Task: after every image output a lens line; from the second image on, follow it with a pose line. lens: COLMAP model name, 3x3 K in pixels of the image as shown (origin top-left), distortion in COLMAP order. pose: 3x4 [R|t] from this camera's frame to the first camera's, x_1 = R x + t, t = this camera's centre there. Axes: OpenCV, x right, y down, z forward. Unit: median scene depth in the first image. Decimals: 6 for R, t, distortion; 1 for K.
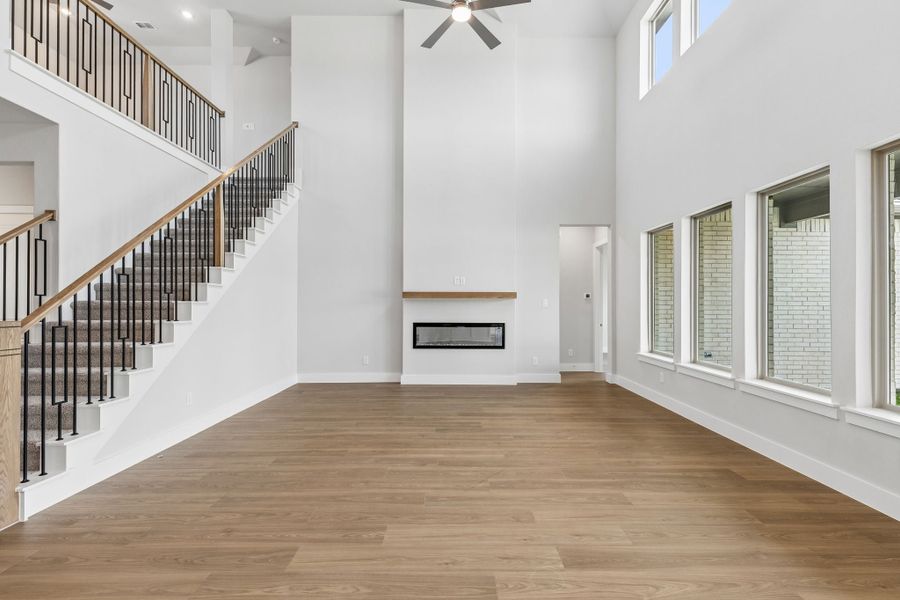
lens RADIAL K [[402.6, 0, 452.4], [0, 402.6, 300.4], [0, 0, 1]] dist [0.003054, 0.000088]
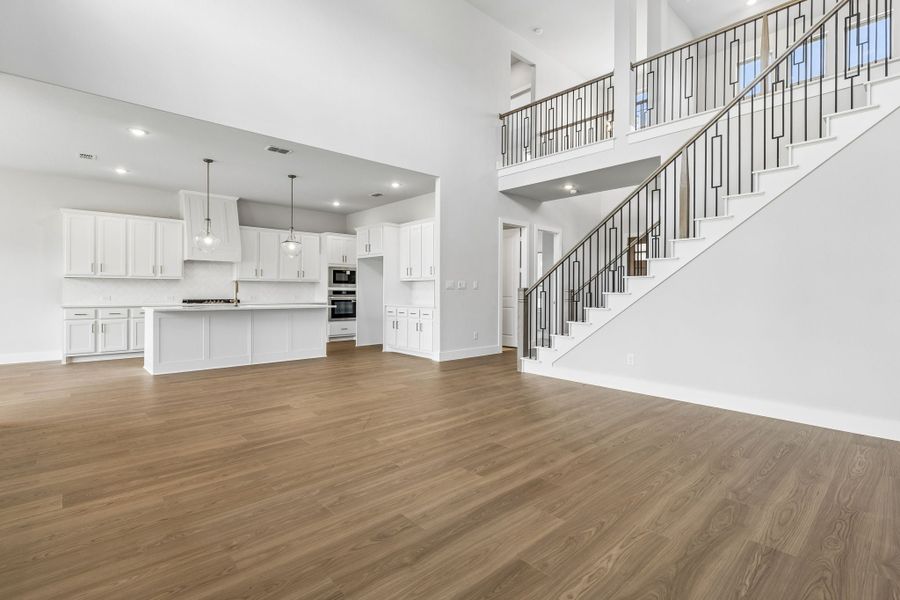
lens RADIAL K [[422.6, 0, 449.7], [0, 422.6, 295.8], [0, 0, 1]] dist [0.004982, 0.000122]
pose [[-0.748049, 0.002235, -0.663640, 0.614302], [0.004377, 0.999989, -0.001565, 0.070213], [0.663629, -0.004075, -0.748050, 1.770399]]
